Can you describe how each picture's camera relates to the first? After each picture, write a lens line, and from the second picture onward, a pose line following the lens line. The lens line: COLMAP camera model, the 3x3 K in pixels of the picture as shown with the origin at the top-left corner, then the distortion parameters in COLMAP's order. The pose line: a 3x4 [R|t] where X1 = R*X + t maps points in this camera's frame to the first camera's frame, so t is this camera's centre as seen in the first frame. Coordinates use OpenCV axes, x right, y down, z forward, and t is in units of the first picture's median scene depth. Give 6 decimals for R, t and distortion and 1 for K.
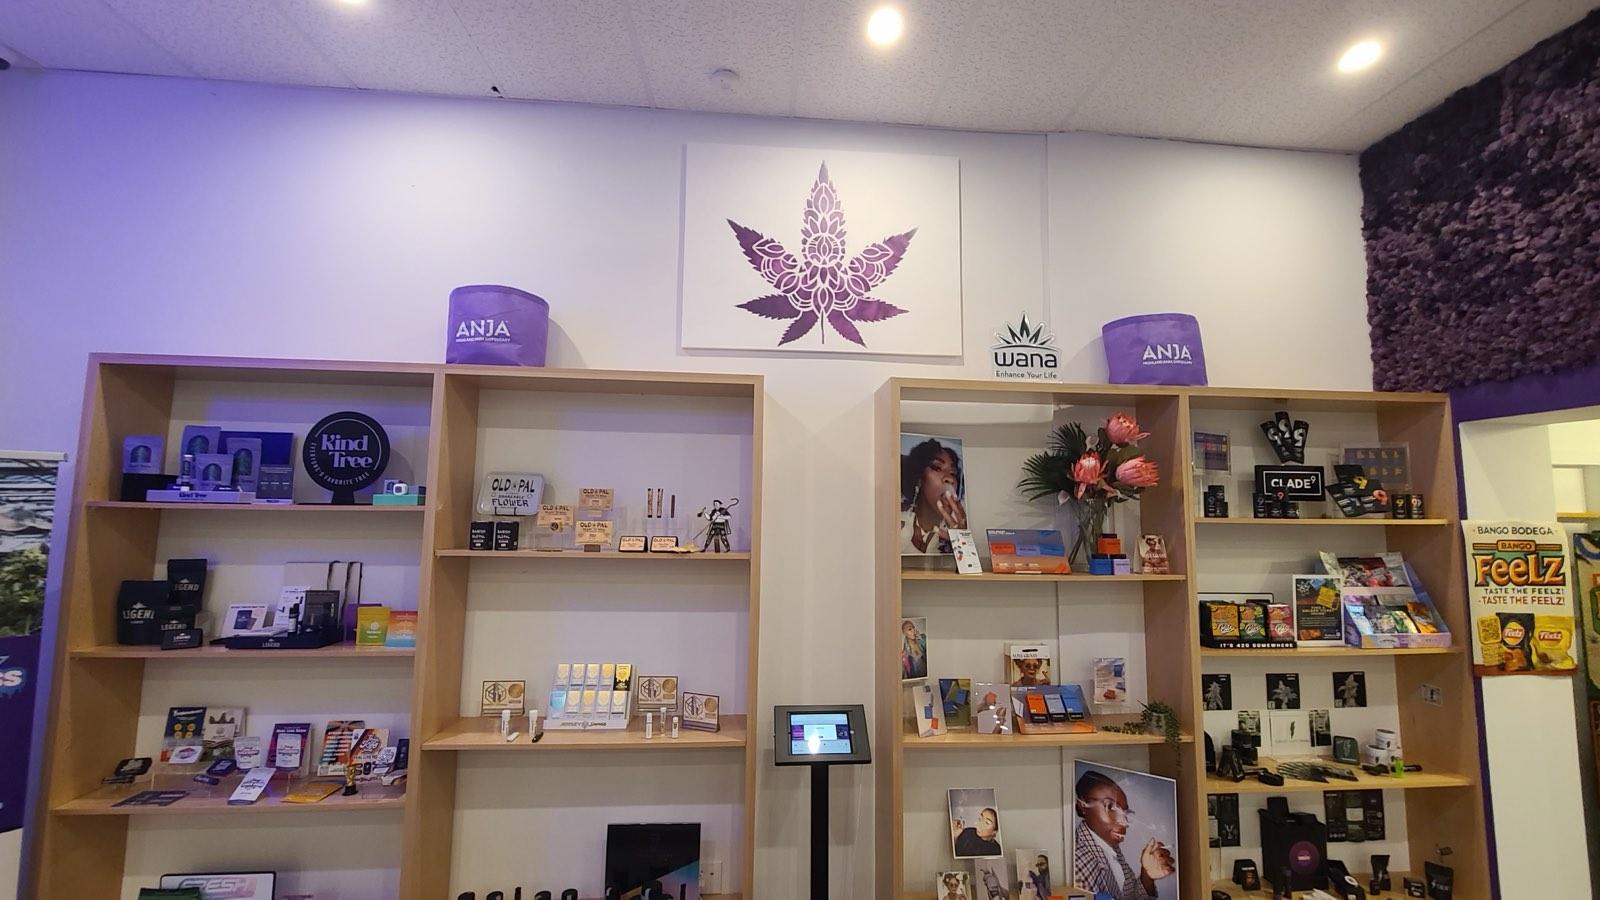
lens RADIAL K [[640.4, 0, 800.2], [0, 640.4, 446.8], [0, 0, 1]] dist [-0.012341, 0.000899]
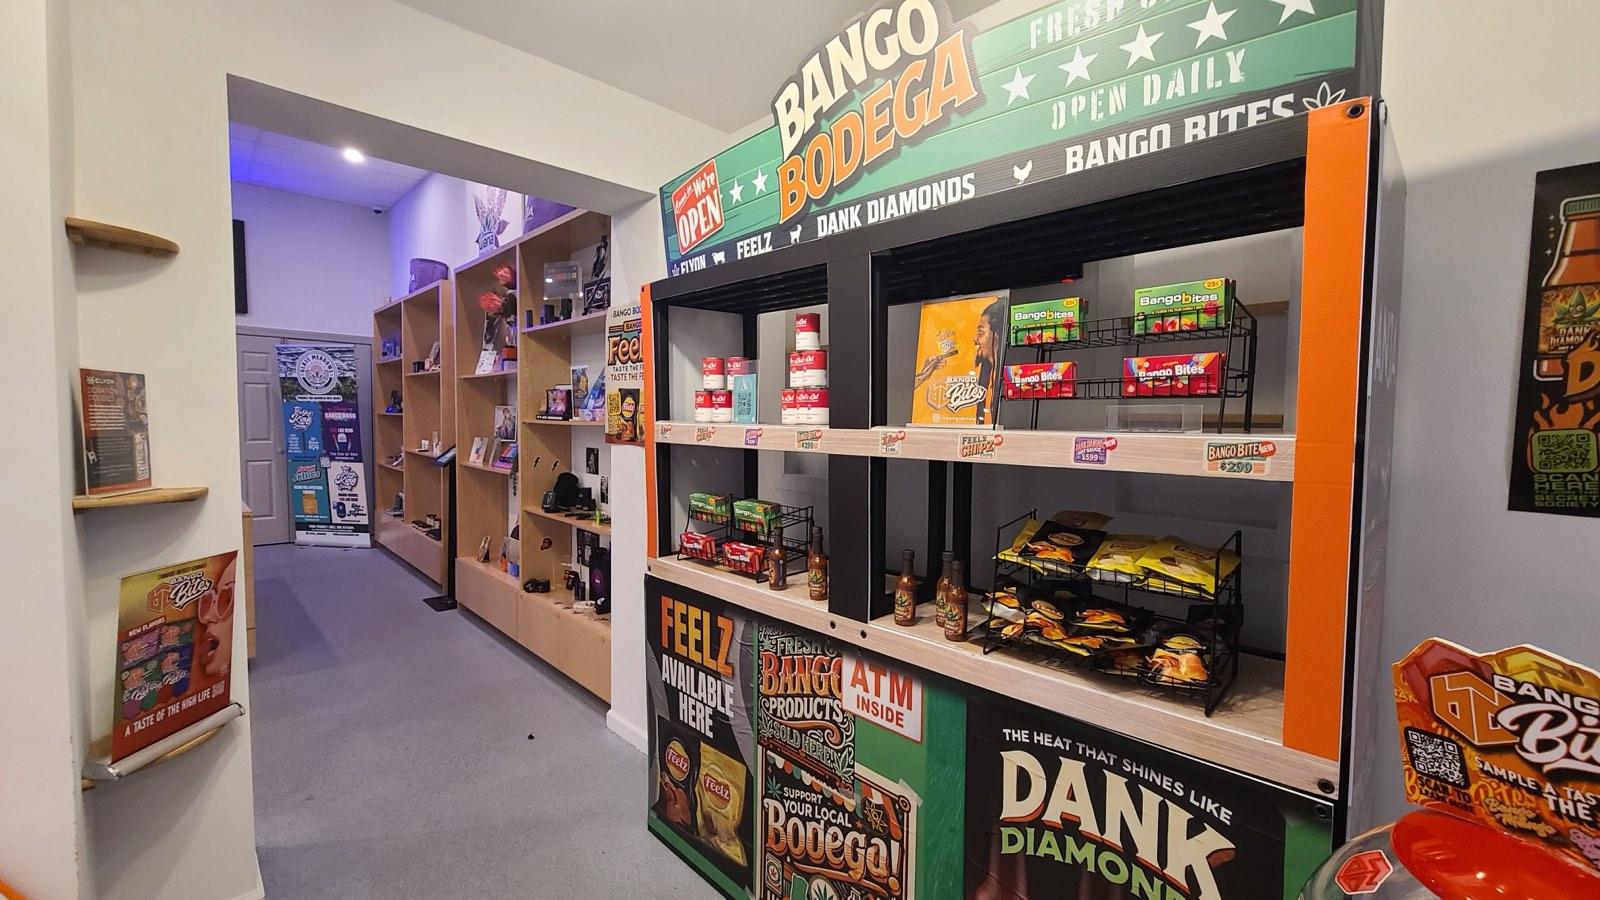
lens RADIAL K [[640.4, 0, 799.9], [0, 640.4, 449.2], [0, 0, 1]] dist [-0.012341, 0.000899]
pose [[0.641888, 0.032078, -0.766128, 2.150390], [0.070526, 0.992420, 0.100641, 0.276593], [0.763549, -0.118632, 0.634760, 0.519261]]
